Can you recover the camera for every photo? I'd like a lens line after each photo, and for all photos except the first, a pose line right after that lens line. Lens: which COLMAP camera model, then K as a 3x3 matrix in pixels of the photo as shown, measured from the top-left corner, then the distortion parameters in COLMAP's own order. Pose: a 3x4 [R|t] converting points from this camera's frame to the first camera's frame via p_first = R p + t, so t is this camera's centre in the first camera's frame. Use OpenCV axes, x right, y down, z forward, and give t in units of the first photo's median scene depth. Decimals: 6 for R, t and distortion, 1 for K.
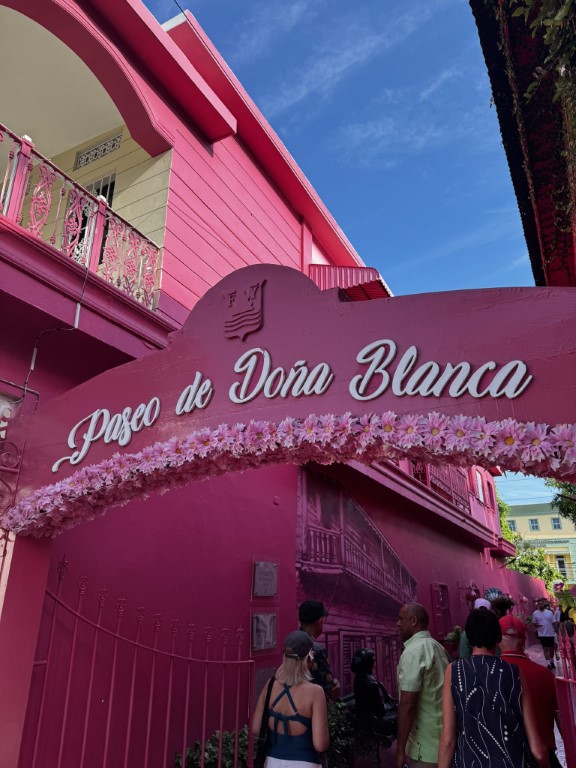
lens RADIAL K [[563.8, 0, 288.0], [0, 563.8, 384.0], [0, 0, 1]] dist [0.010706, -0.001212]
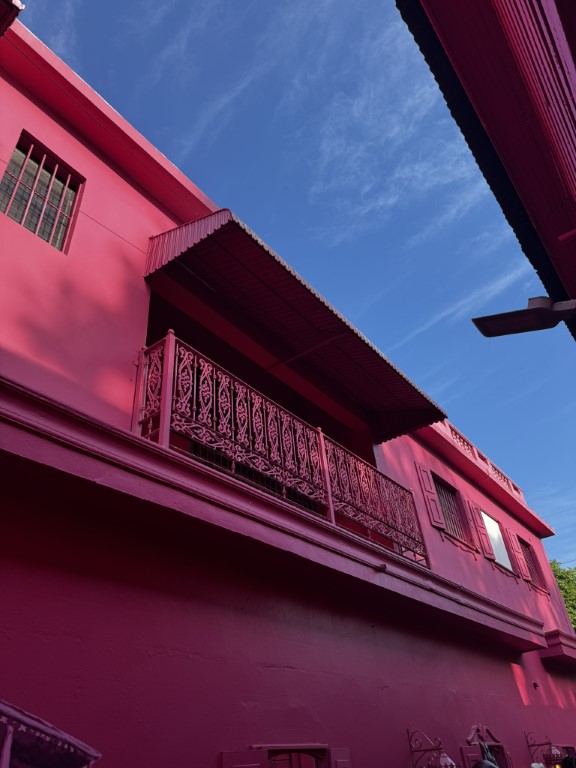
lens RADIAL K [[563.8, 0, 288.0], [0, 563.8, 384.0], [0, 0, 1]] dist [0.010706, -0.001212]
pose [[0.979065, -0.184172, -0.086669, 0.575062], [0.155845, 0.952168, -0.262847, 0.397330], [0.130933, 0.243837, 0.960937, 1.043548]]
